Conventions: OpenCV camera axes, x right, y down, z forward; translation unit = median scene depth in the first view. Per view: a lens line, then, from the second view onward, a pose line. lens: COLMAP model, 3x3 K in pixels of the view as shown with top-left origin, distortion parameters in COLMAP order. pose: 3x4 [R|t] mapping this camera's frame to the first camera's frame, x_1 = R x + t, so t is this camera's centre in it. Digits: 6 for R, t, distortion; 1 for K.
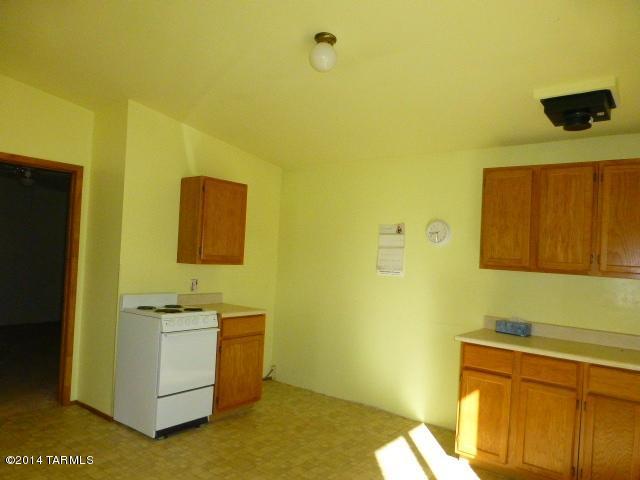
lens RADIAL K [[465.0, 0, 320.1], [0, 465.0, 248.4], [0, 0, 1]] dist [-0.007544, -0.004206]
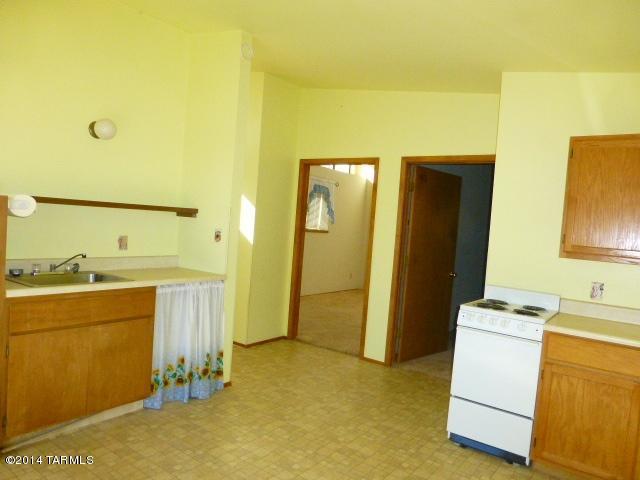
lens RADIAL K [[465.0, 0, 320.1], [0, 465.0, 248.4], [0, 0, 1]] dist [-0.007544, -0.004206]
pose [[0.055675, 0.016584, -0.998311, 0.384887], [-0.058681, 0.998188, 0.013310, 0.027071], [0.996723, 0.057841, 0.056547, 0.486354]]
